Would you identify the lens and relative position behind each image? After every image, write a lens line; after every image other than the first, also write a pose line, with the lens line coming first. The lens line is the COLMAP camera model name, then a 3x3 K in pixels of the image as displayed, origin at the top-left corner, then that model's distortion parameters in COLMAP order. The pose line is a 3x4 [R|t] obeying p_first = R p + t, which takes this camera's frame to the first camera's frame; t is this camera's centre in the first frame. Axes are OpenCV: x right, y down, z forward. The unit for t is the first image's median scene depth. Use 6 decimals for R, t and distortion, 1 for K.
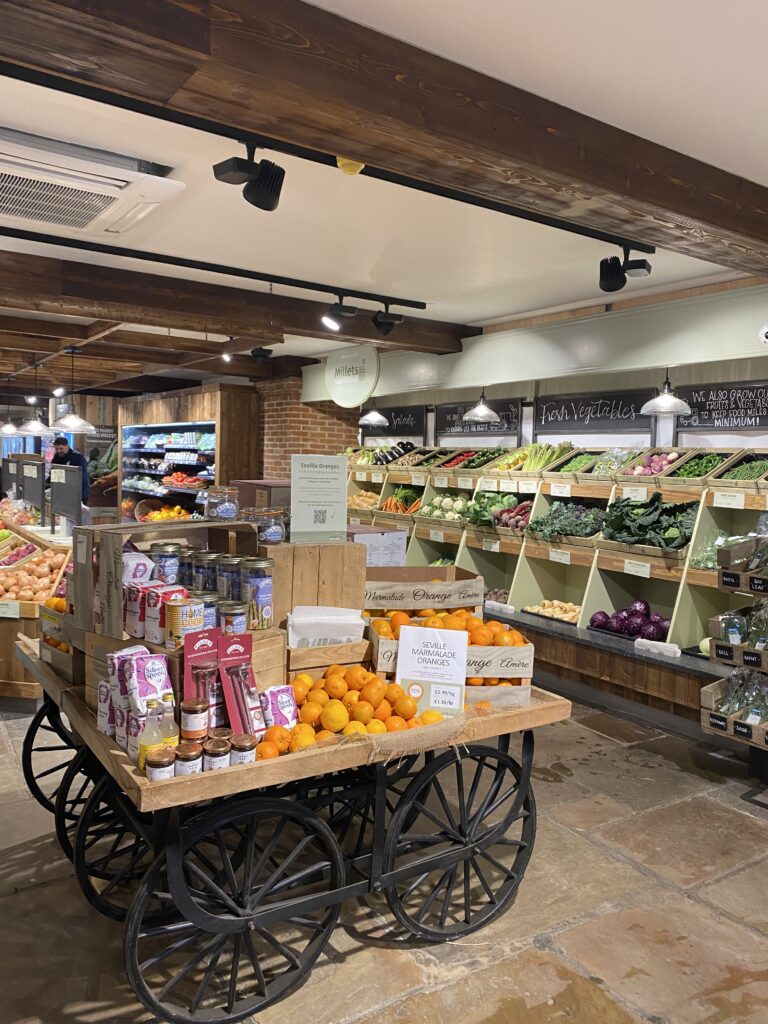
lens RADIAL K [[769.5, 0, 378.8], [0, 769.5, 516.8], [0, 0, 1]] dist [0.005330, -0.003237]
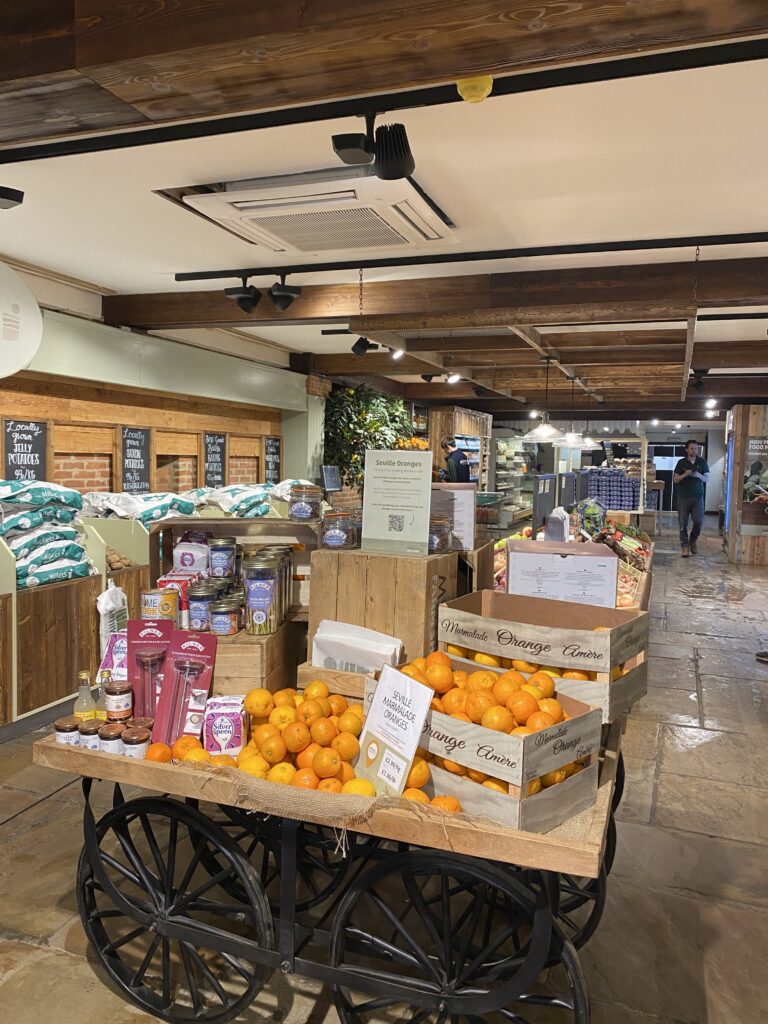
lens RADIAL K [[769.5, 0, 378.8], [0, 769.5, 516.8], [0, 0, 1]] dist [0.005330, -0.003237]
pose [[0.593145, 0.044929, -0.803841, 0.591573], [-0.063183, 0.997960, 0.009157, -0.013638], [0.802612, 0.045357, 0.594774, 0.478863]]
